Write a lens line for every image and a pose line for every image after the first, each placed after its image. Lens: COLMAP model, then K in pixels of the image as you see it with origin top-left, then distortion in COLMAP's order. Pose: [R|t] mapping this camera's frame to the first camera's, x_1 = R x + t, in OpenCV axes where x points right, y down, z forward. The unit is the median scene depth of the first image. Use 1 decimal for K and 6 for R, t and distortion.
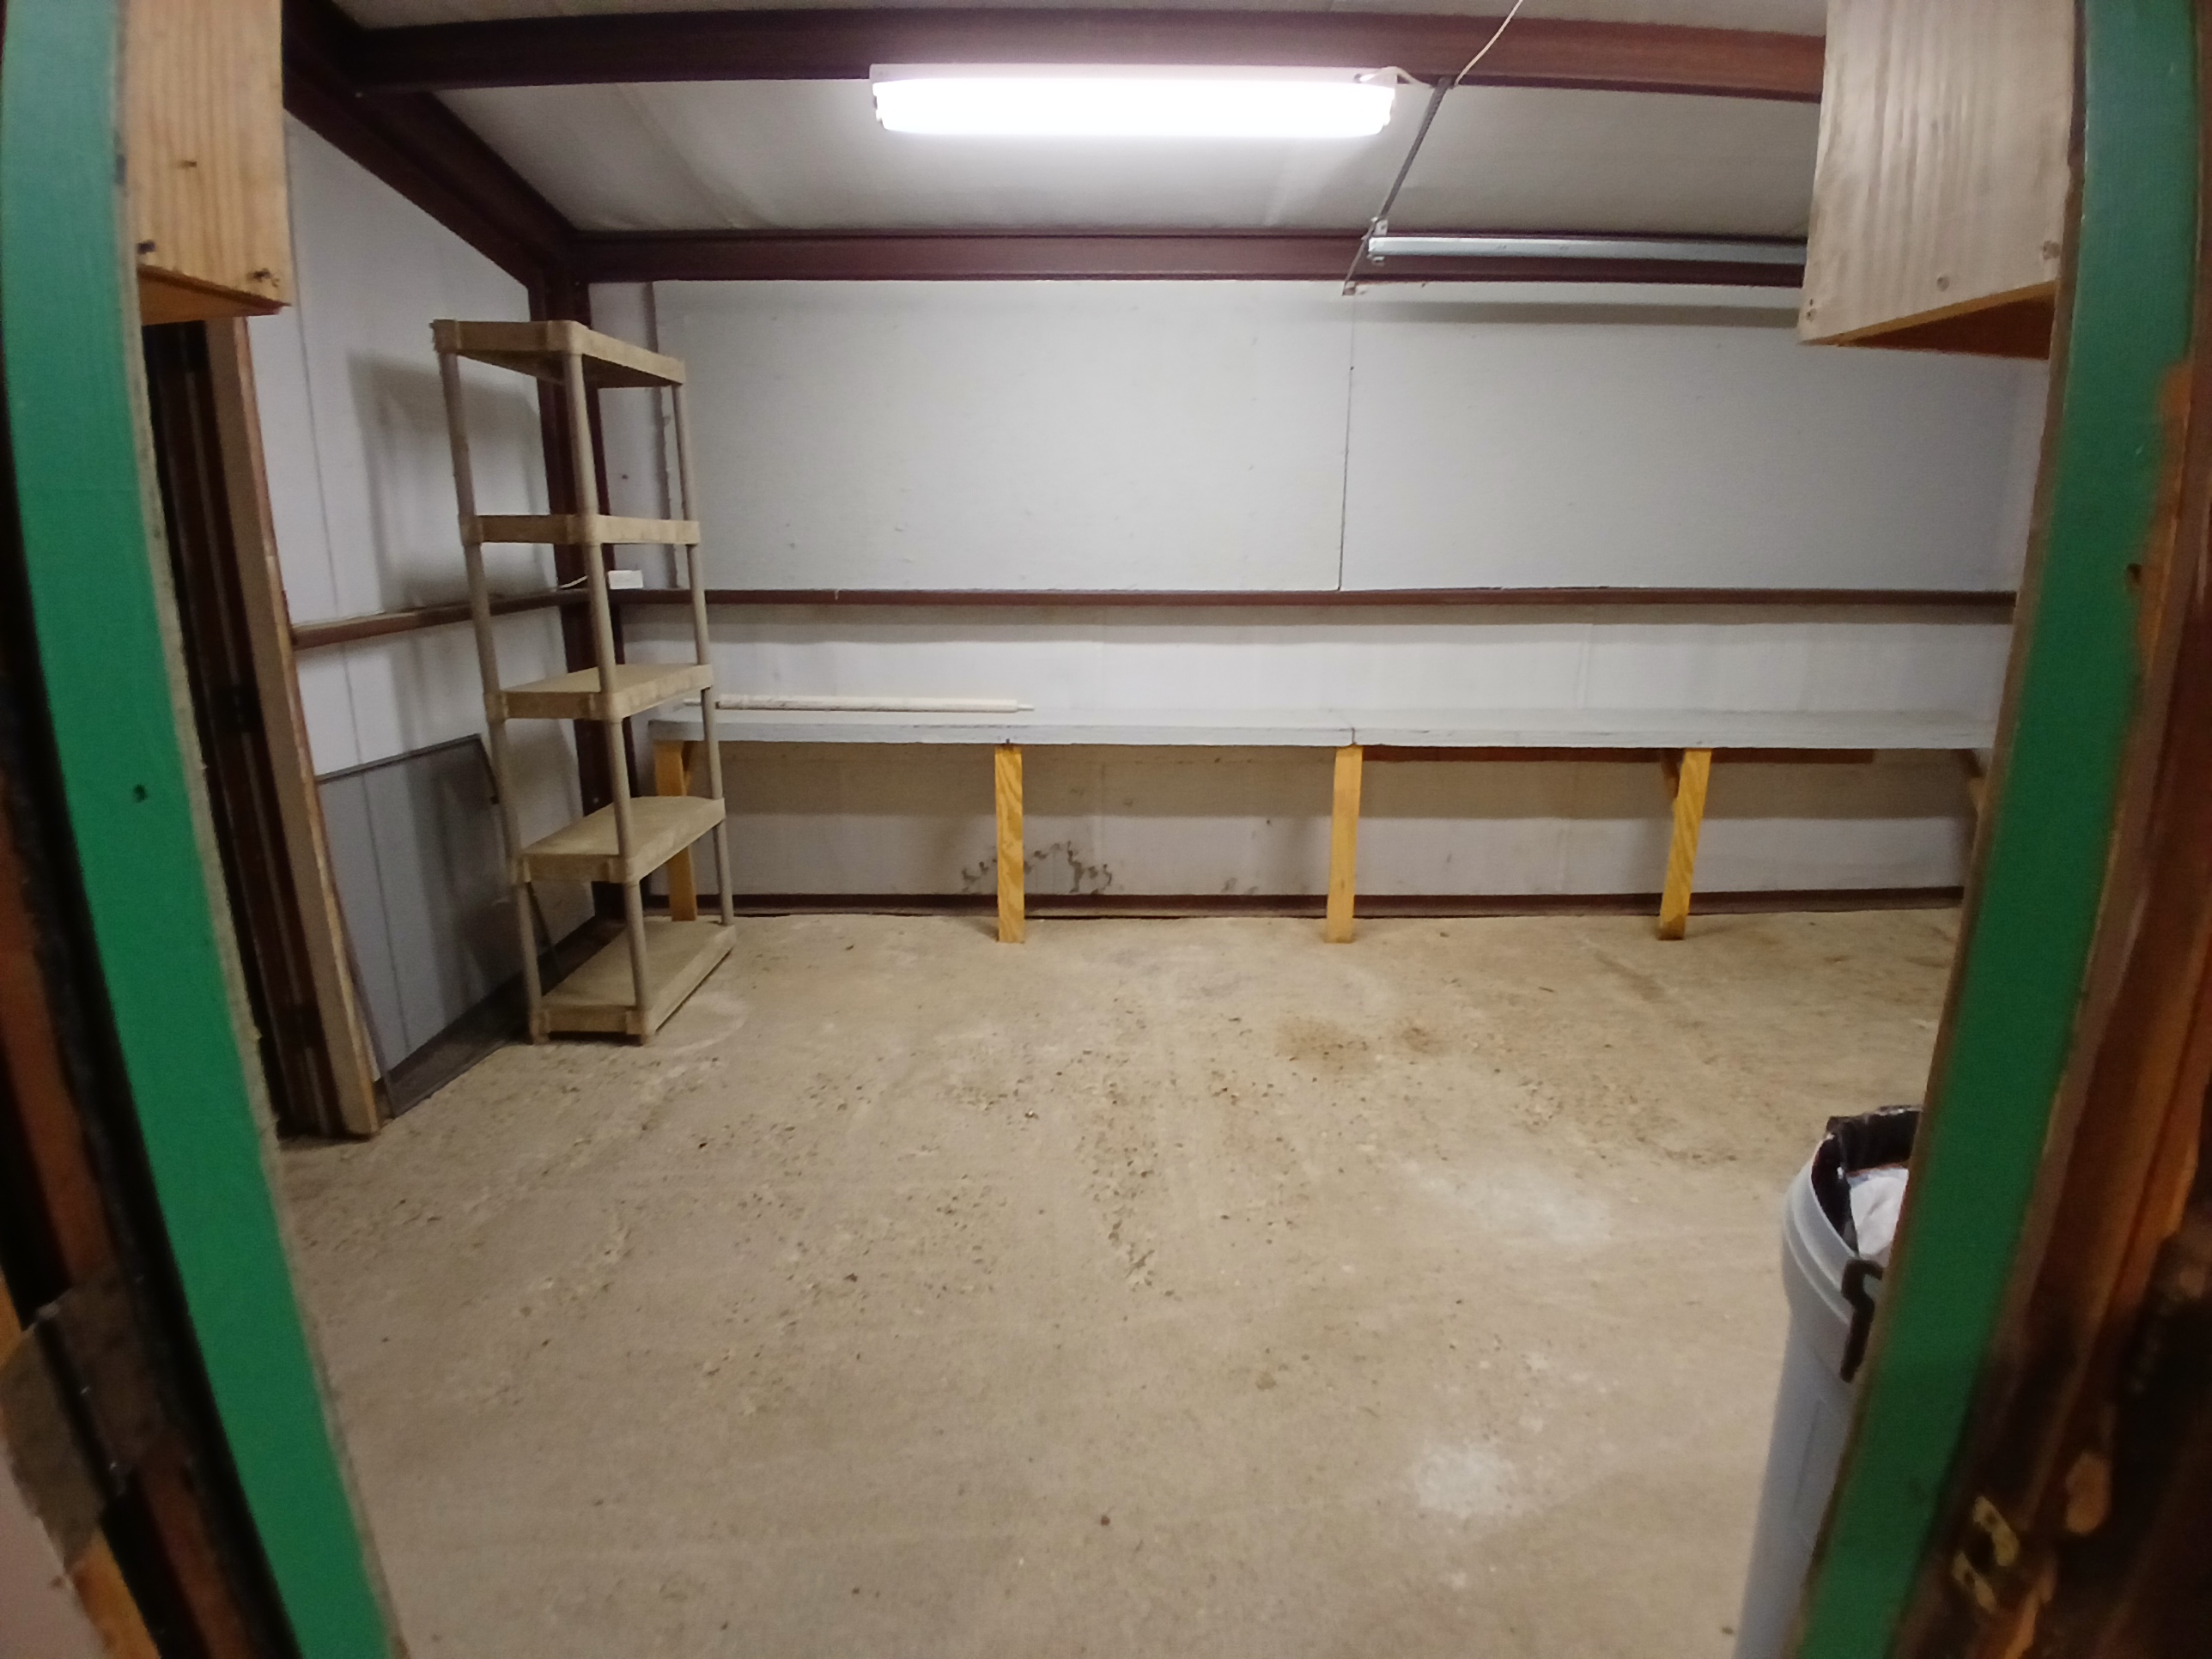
lens RADIAL K [[1099.4, 0, 1115.7], [0, 1099.4, 824.0], [0, 0, 1]] dist [0.002834, -0.046314]
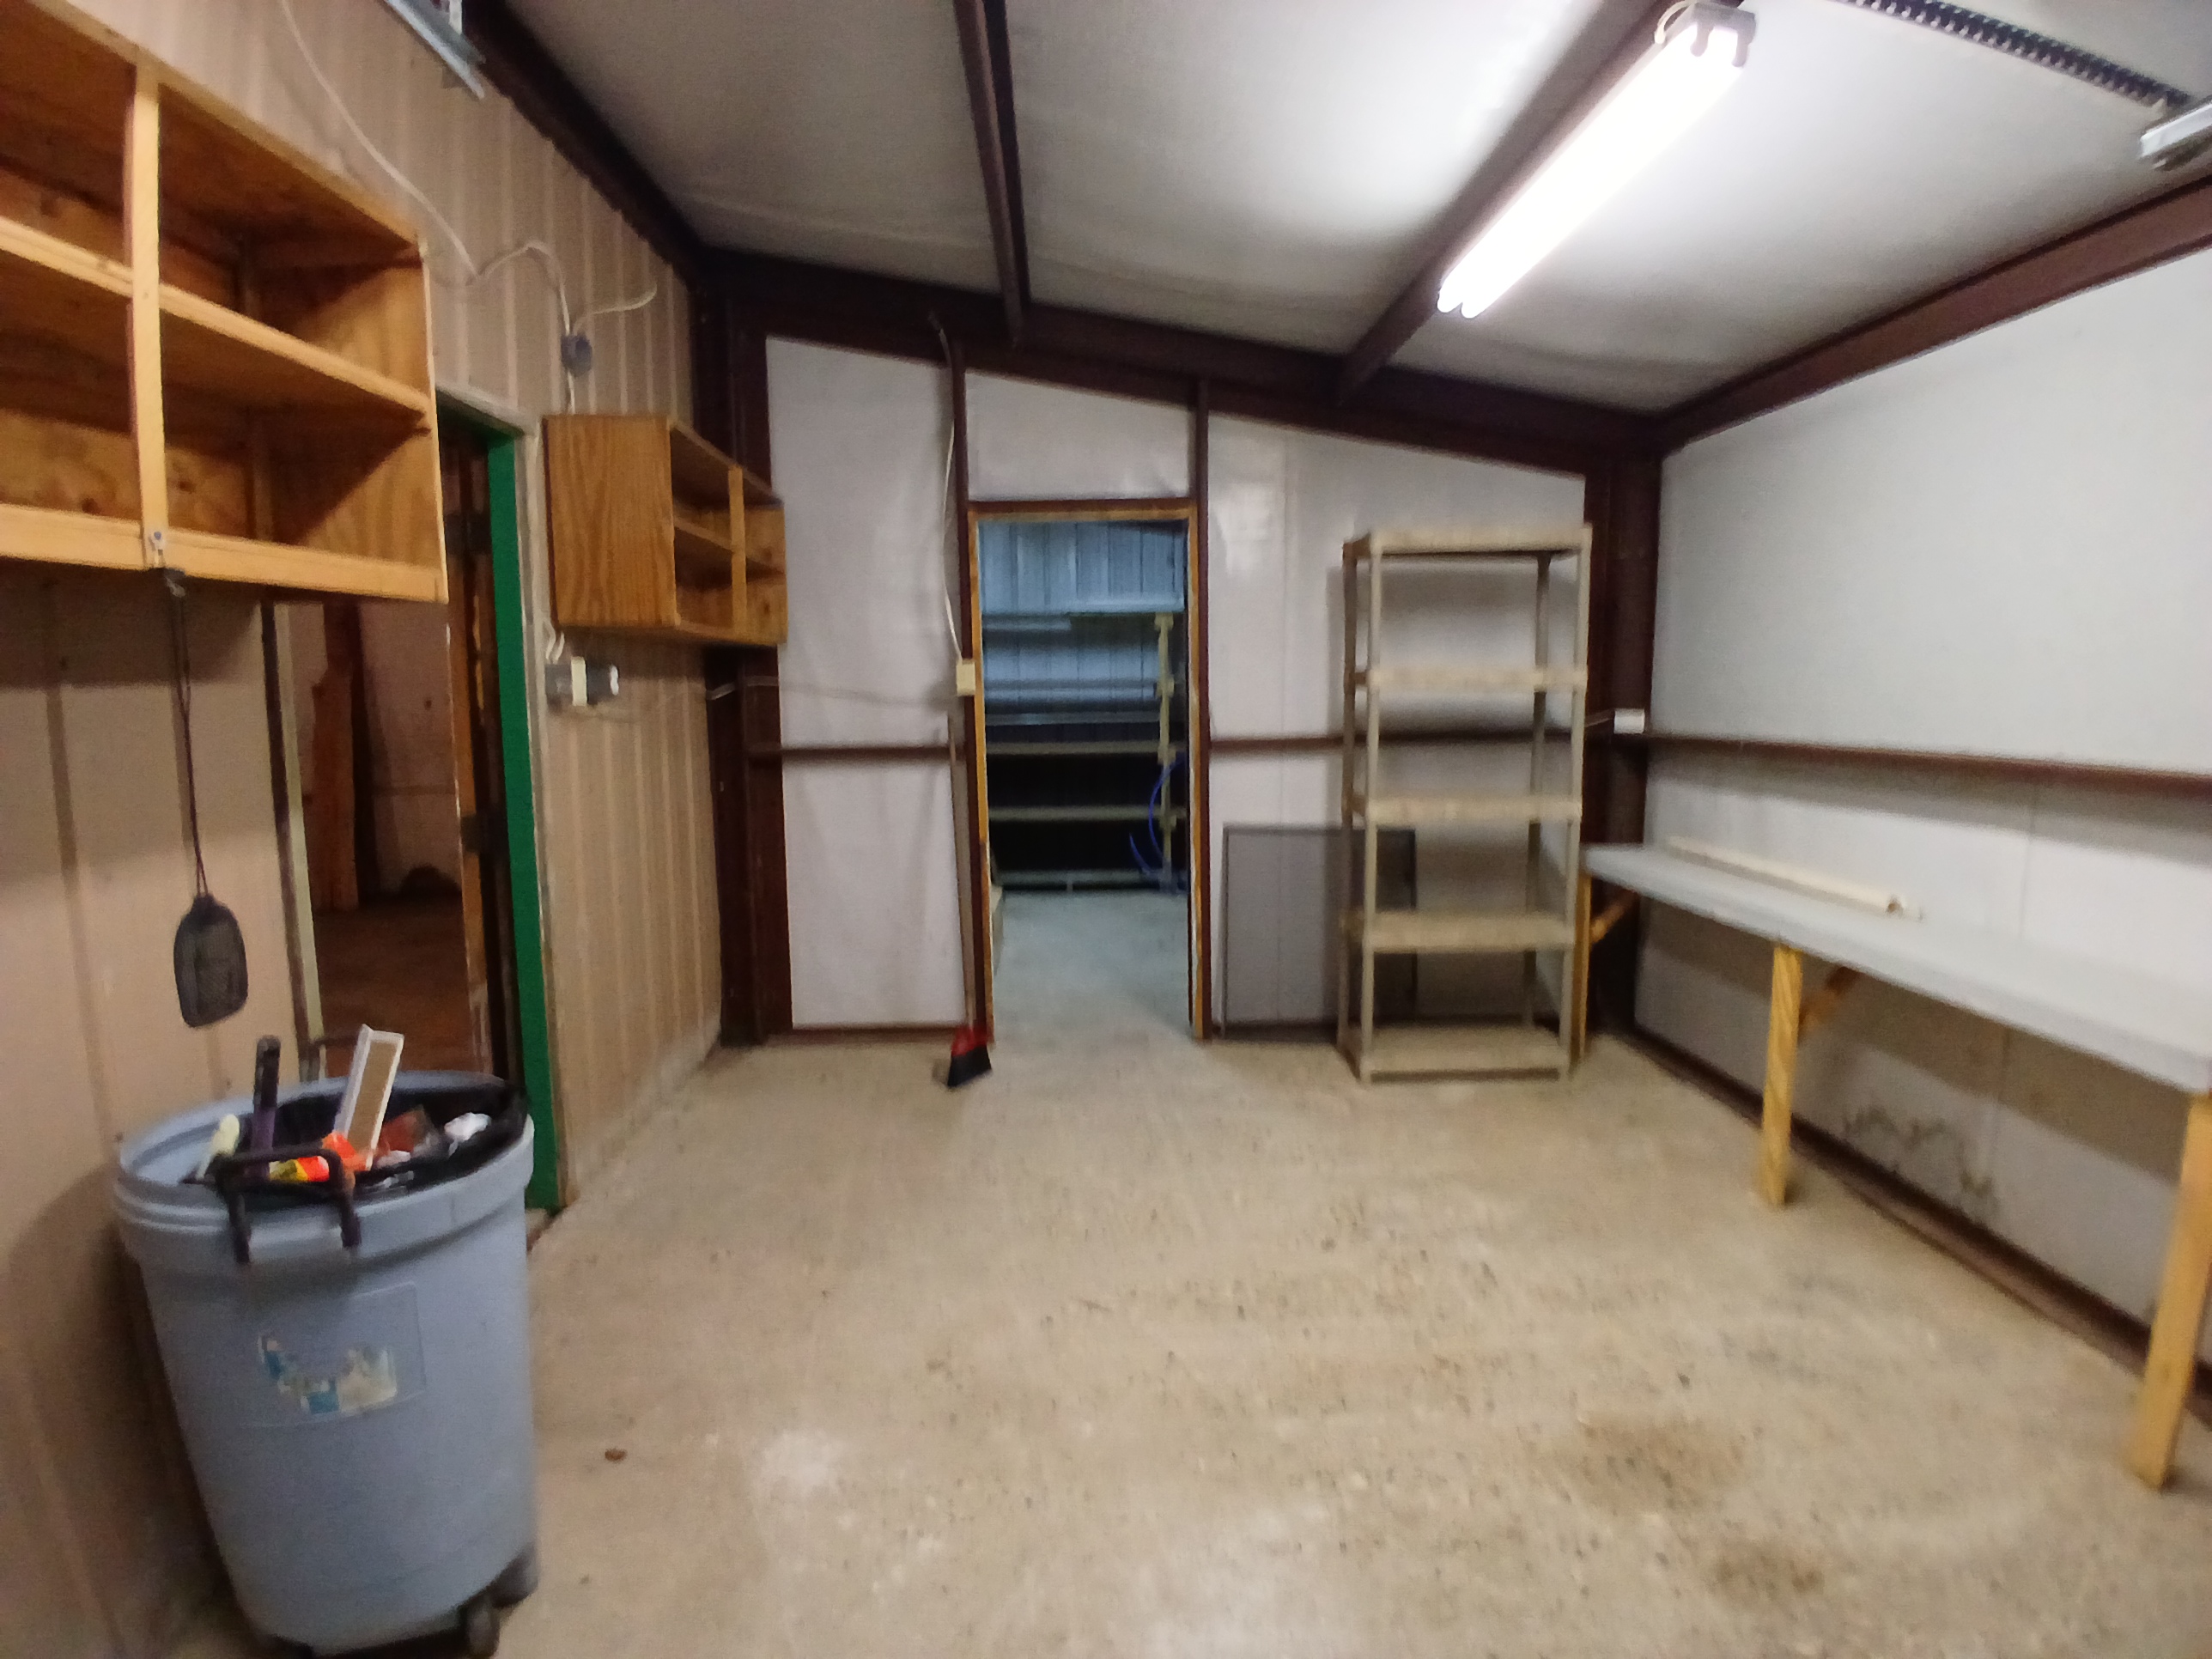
lens RADIAL K [[1099.4, 0, 1115.7], [0, 1099.4, 824.0], [0, 0, 1]] dist [0.002834, -0.046314]
pose [[0.037896, 0.109910, -0.993219, 0.683609], [-0.242530, 0.965226, 0.097559, -0.121775], [0.969403, 0.237188, 0.063234, 0.526832]]
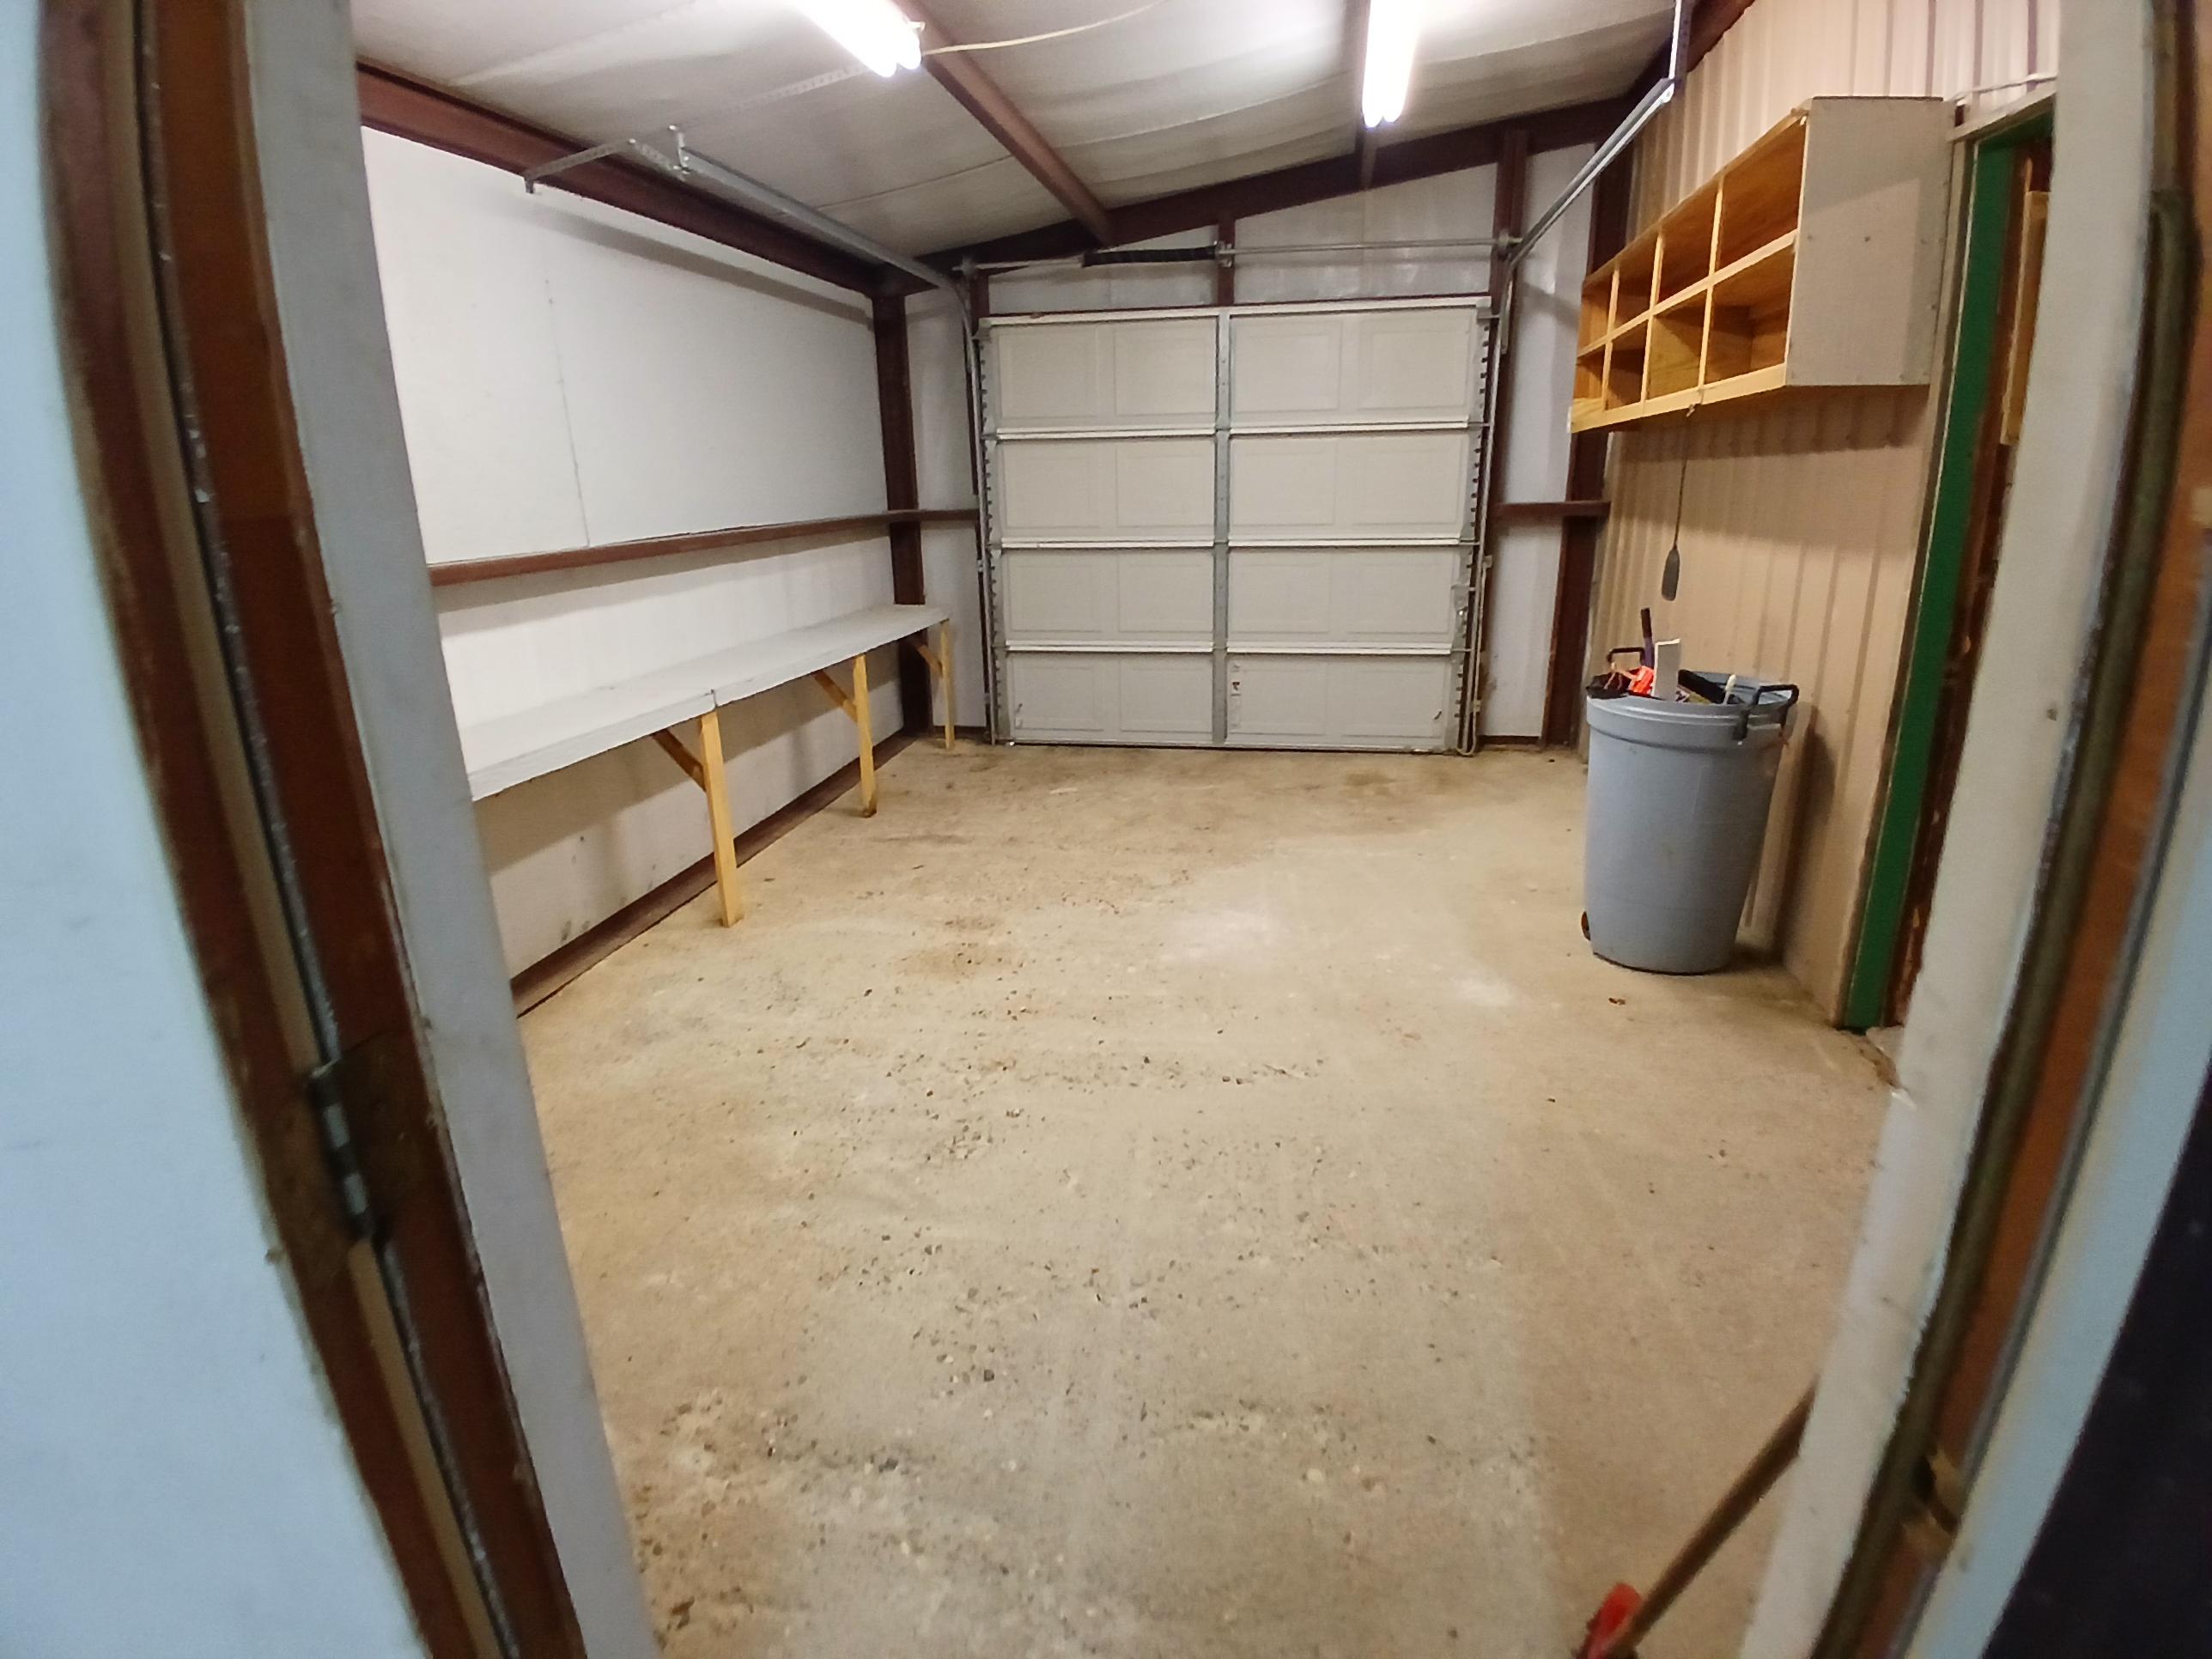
lens RADIAL K [[1099.4, 0, 1115.7], [0, 1099.4, 824.0], [0, 0, 1]] dist [0.002834, -0.046314]
pose [[0.180215, -0.302046, 0.936104, -0.667820], [0.275381, 0.929121, 0.246778, -0.126053], [-0.944292, 0.213312, 0.250619, 0.511563]]
